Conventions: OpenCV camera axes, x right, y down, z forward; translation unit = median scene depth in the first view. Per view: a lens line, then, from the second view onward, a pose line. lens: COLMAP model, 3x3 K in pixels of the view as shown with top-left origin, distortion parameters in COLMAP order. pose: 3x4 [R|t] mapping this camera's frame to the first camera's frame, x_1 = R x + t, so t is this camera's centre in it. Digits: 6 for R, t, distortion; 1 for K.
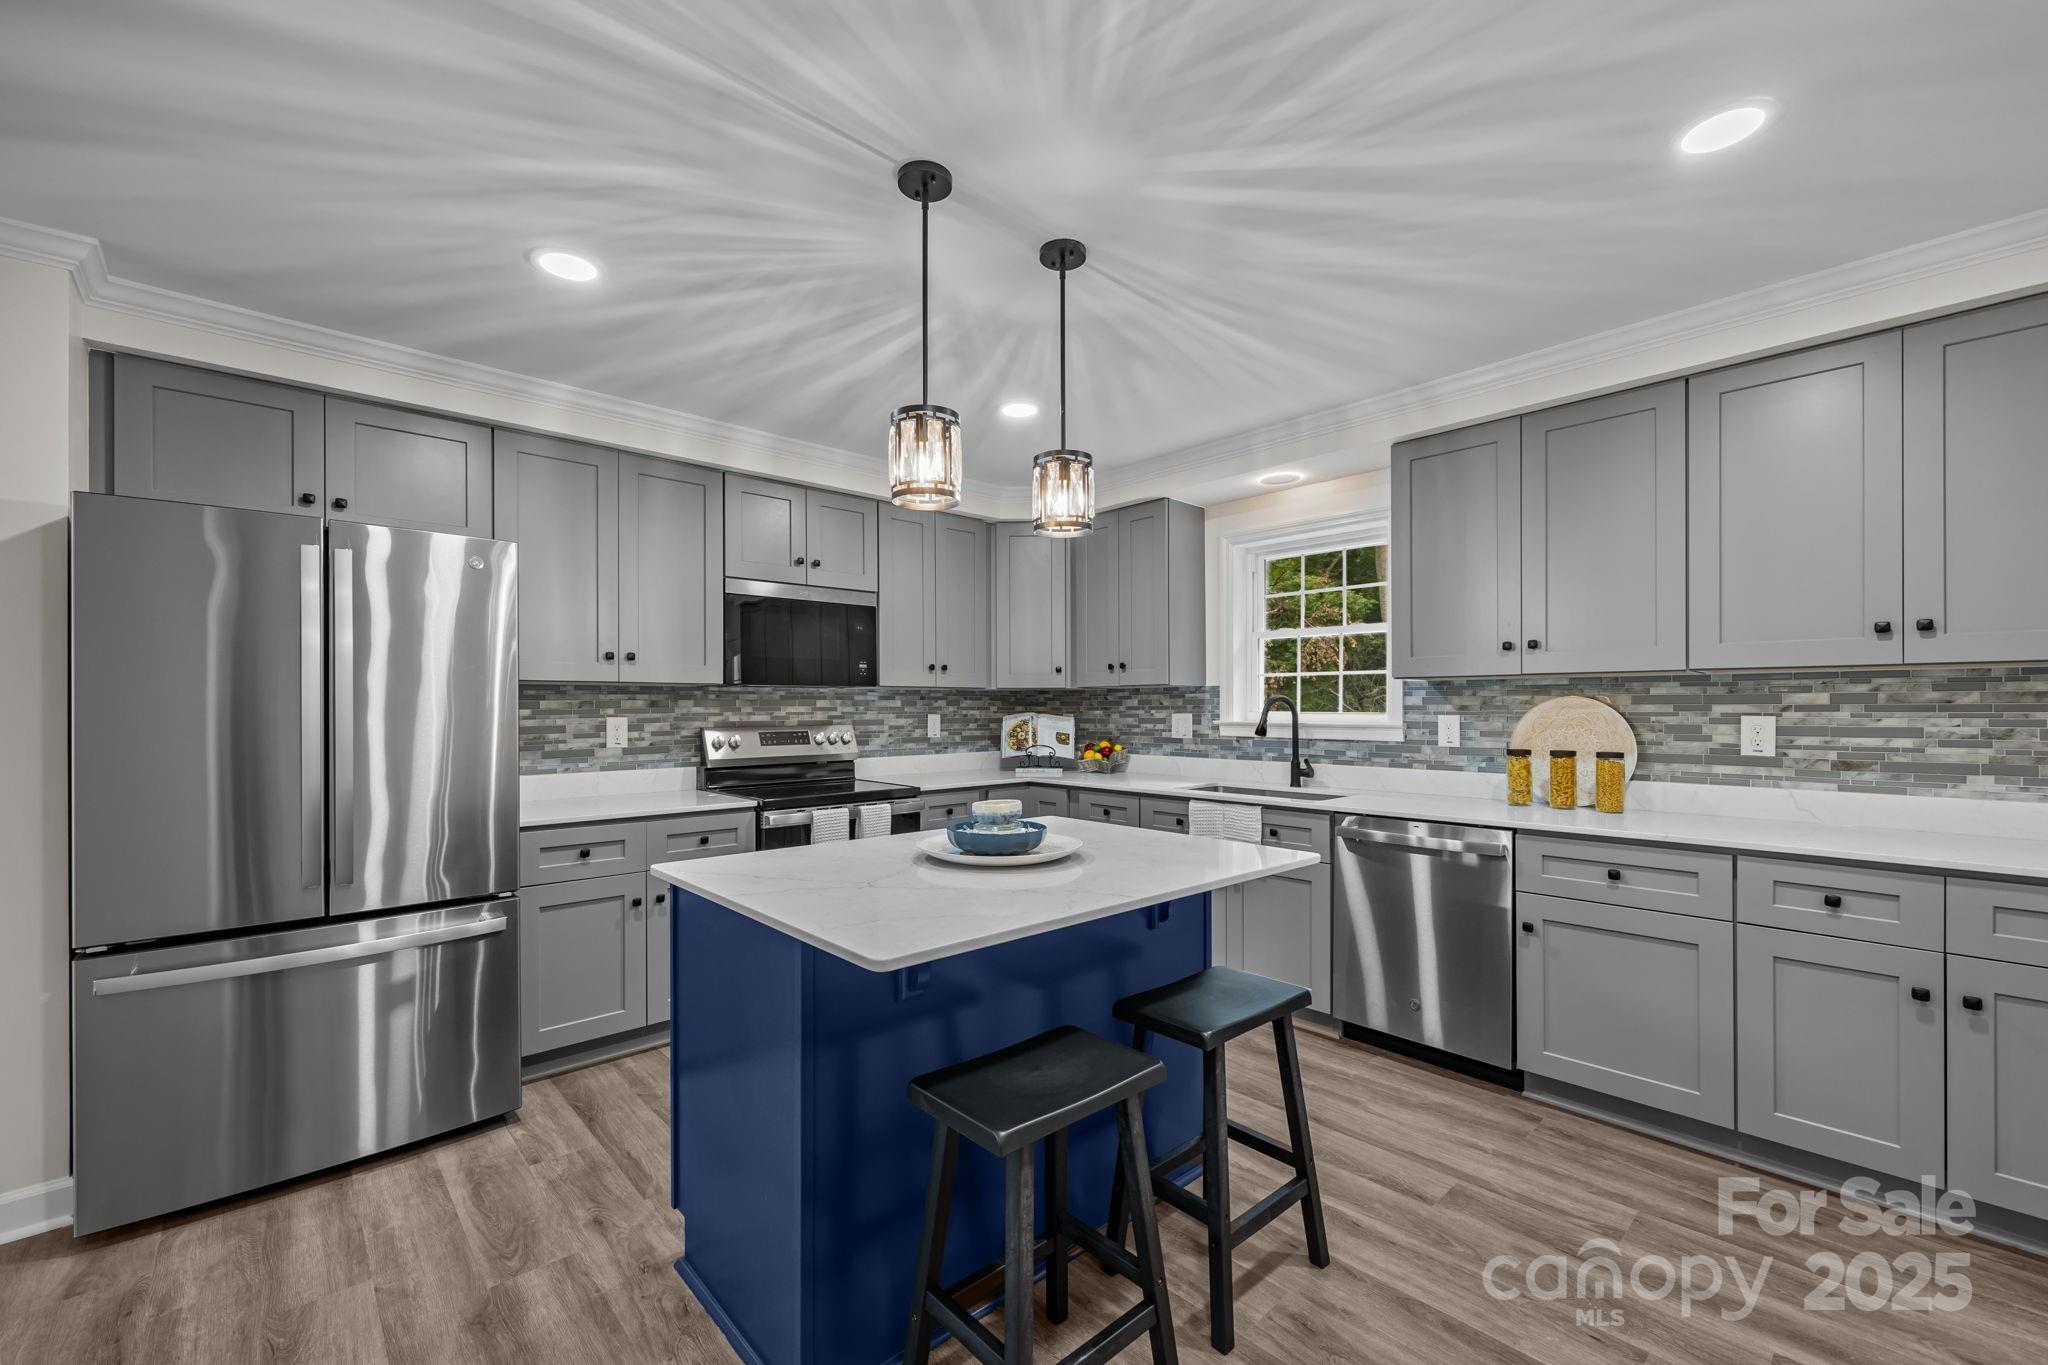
lens RADIAL K [[830.6, 0, 1027.4], [0, 830.6, 704.3], [0, 0, 1]] dist [-0.000799, 0.000258]
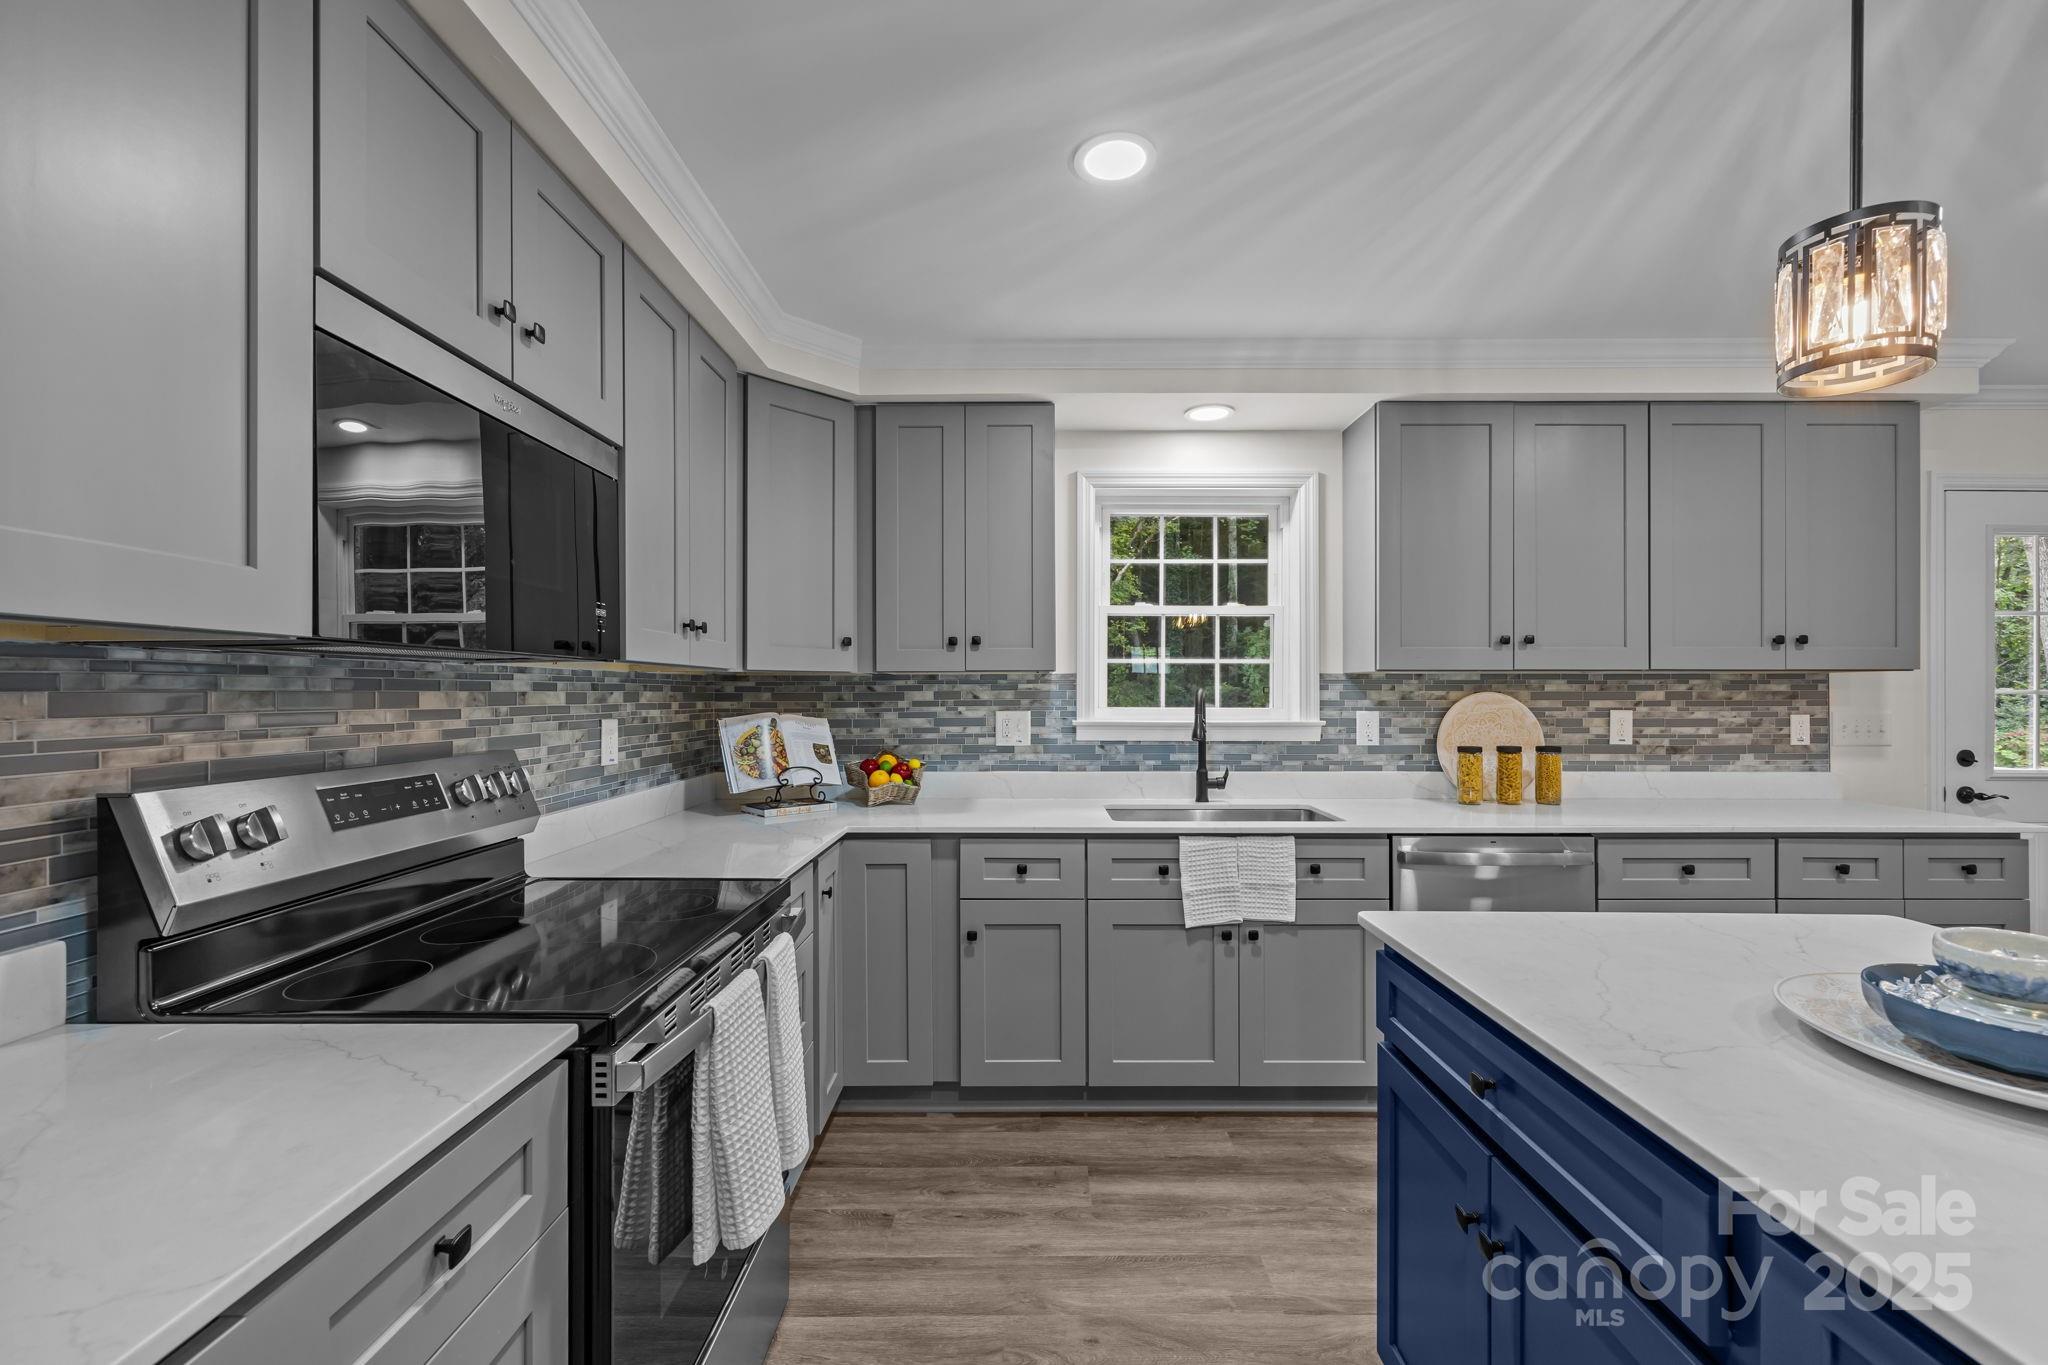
lens RADIAL K [[830.0, 0, 1028.2], [0, 830.0, 688.7], [0, 0, 1]] dist [-0.001692, 0.000142]
pose [[0.680426, 0.004697, 0.732802, -0.397551], [-0.002933, 0.999989, -0.003687, -0.006964], [-0.732811, 0.000360, 0.680432, 0.607279]]
